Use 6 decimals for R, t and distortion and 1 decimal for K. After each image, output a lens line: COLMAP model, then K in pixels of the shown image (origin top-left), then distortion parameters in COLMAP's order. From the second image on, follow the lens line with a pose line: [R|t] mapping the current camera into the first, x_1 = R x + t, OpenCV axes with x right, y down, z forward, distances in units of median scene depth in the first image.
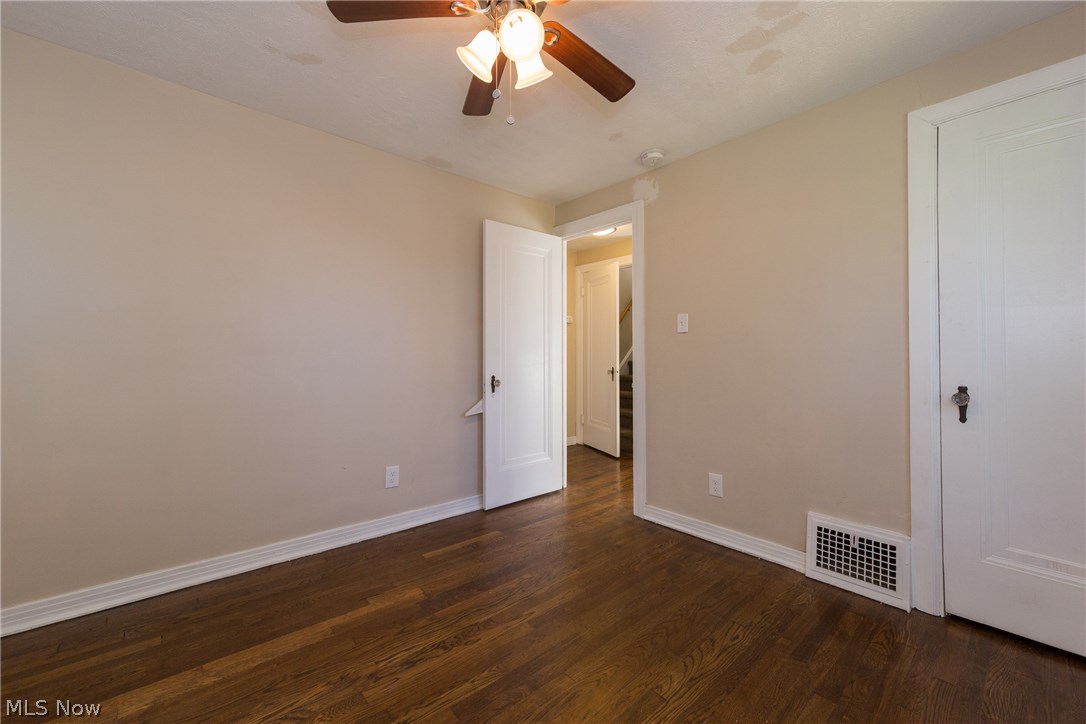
lens RADIAL K [[432.4, 0, 541.4], [0, 432.4, 355.7], [0, 0, 1]] dist [0.001822, 0.000010]
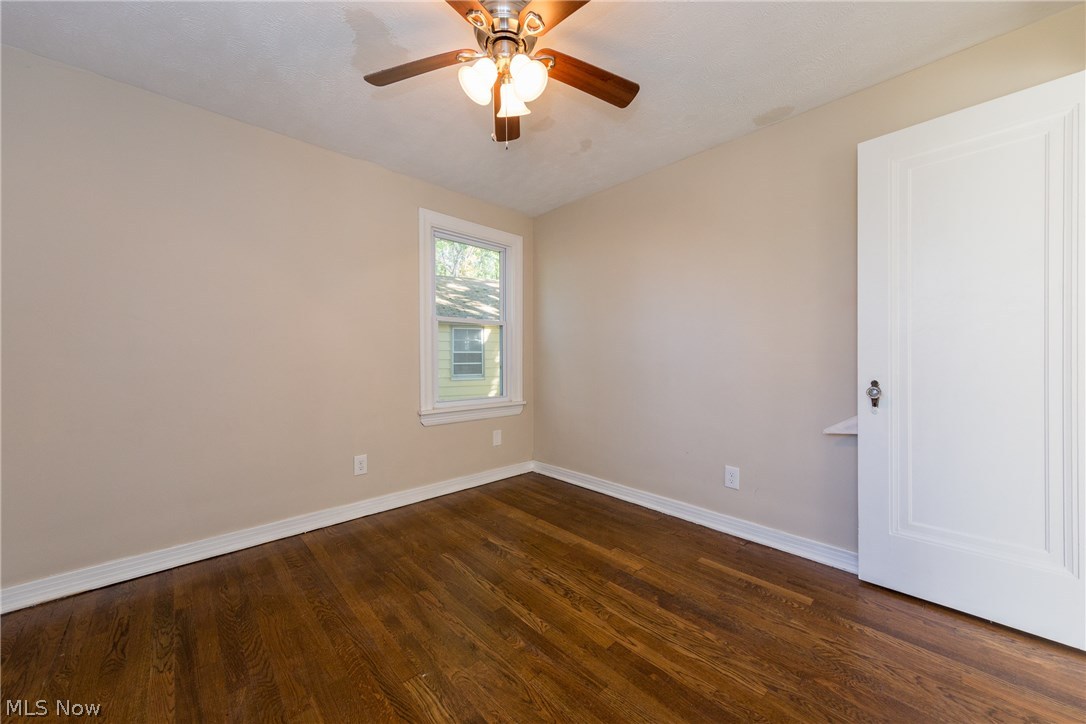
lens RADIAL K [[391.6, 0, 540.9], [0, 391.6, 362.6], [0, 0, 1]] dist [-0.001661, -0.000123]
pose [[0.036604, 0.006950, -0.999306, 0.651447], [0.001908, 0.999974, 0.007025, 0.018782], [0.999328, -0.002164, 0.036590, 0.678627]]
